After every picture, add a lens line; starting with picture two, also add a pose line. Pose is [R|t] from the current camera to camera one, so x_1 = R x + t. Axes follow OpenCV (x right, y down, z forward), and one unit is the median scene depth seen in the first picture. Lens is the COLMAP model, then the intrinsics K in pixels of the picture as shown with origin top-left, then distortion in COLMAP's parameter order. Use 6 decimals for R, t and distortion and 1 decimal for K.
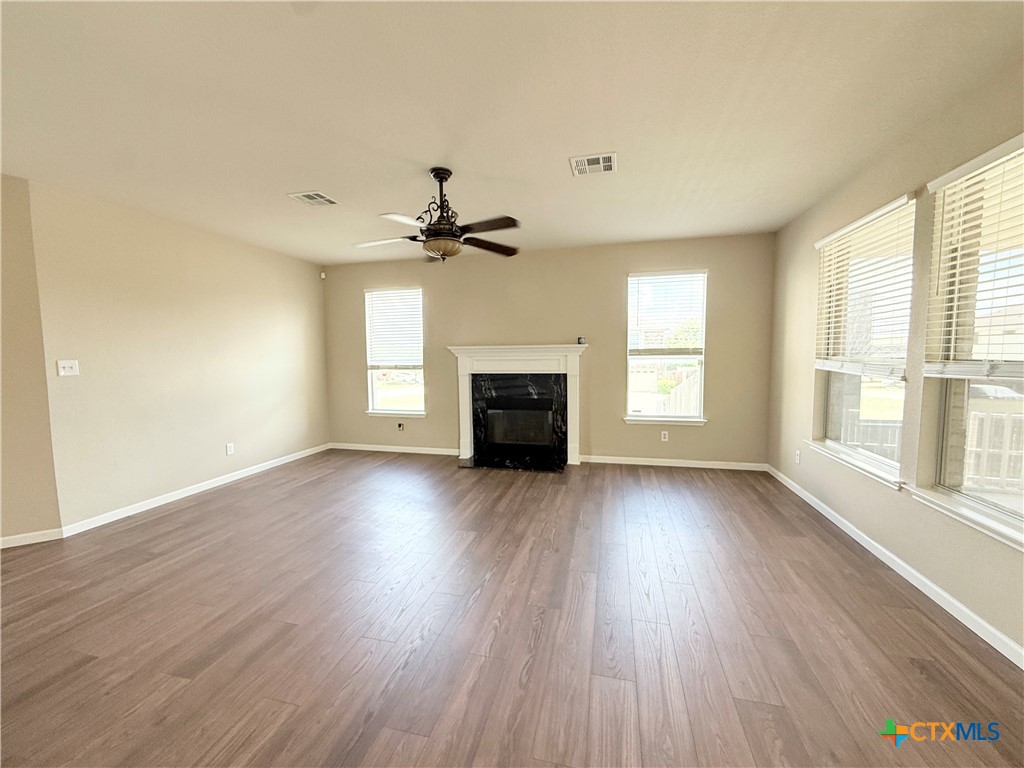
lens RADIAL K [[409.5, 0, 511.4], [0, 409.5, 385.7], [0, 0, 1]] dist [-0.000120, 0.000079]
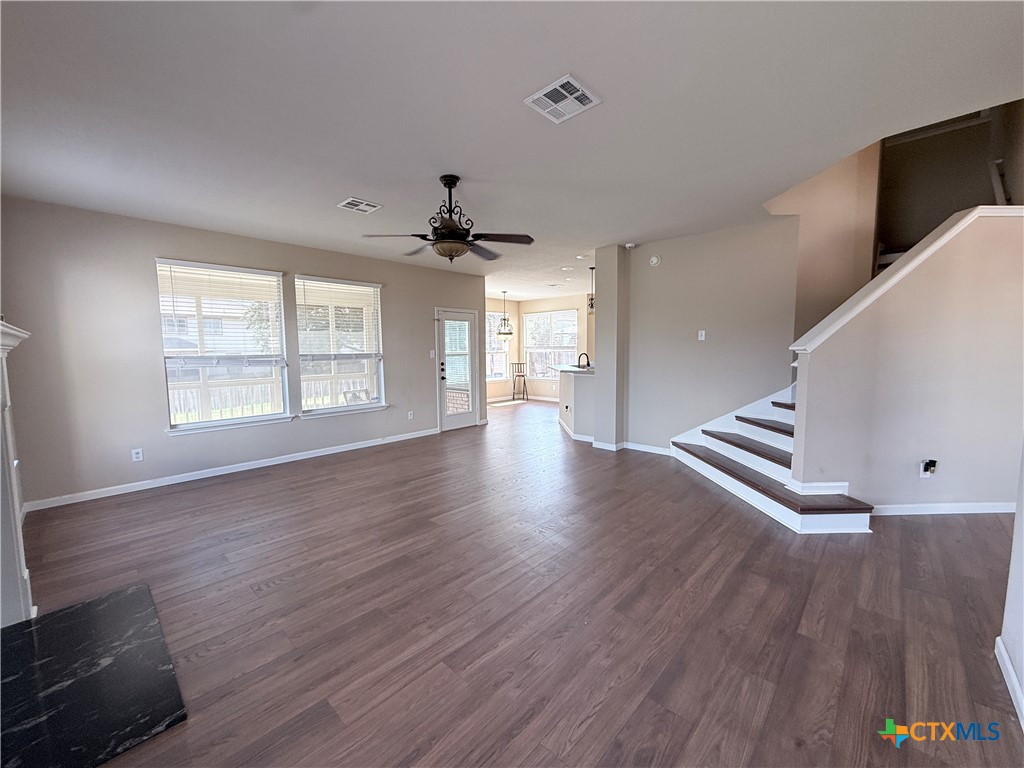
lens RADIAL K [[406.8, 0, 512.0], [0, 406.8, 384.0], [0, 0, 1]] dist [0.000824, 0.000315]
pose [[-0.875310, -0.019943, 0.483151, -0.761667], [0.060757, 0.986696, 0.150798, -0.126770], [-0.479730, 0.161350, -0.862453, 1.742804]]
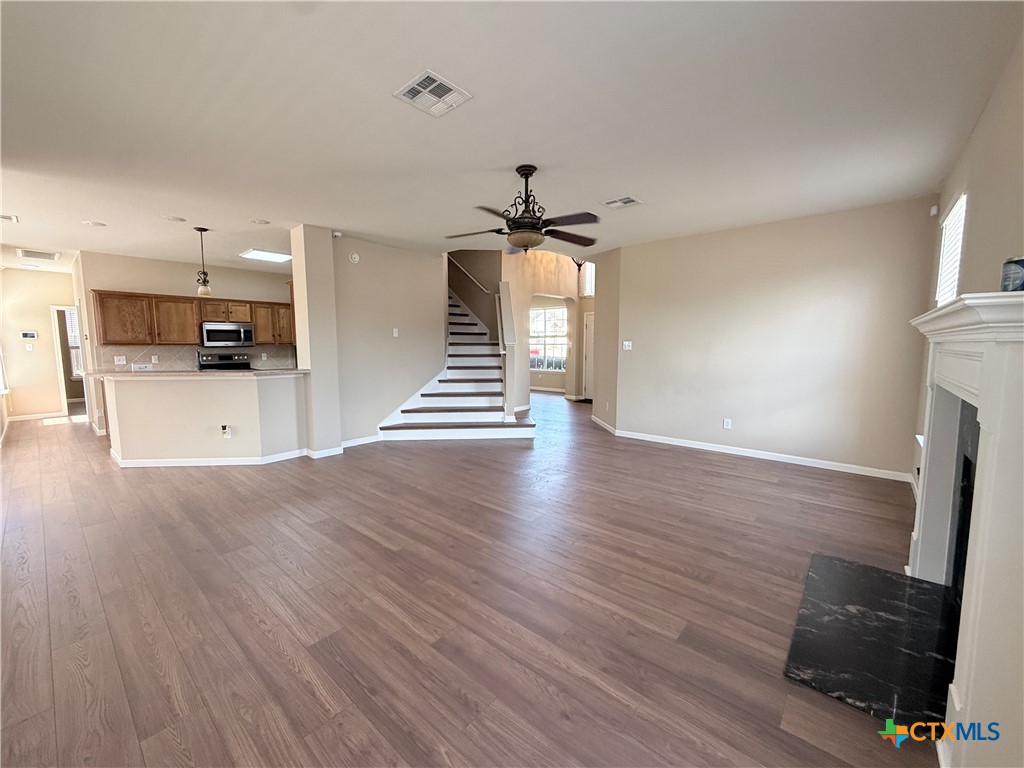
lens RADIAL K [[409.8, 0, 507.8], [0, 409.8, 384.2], [0, 0, 1]] dist [0.000959, 0.000063]
pose [[-0.452311, 0.103571, -0.885826, 0.775377], [-0.062934, 0.987052, 0.147541, -0.107654], [0.889637, 0.122483, -0.439937, 1.346925]]
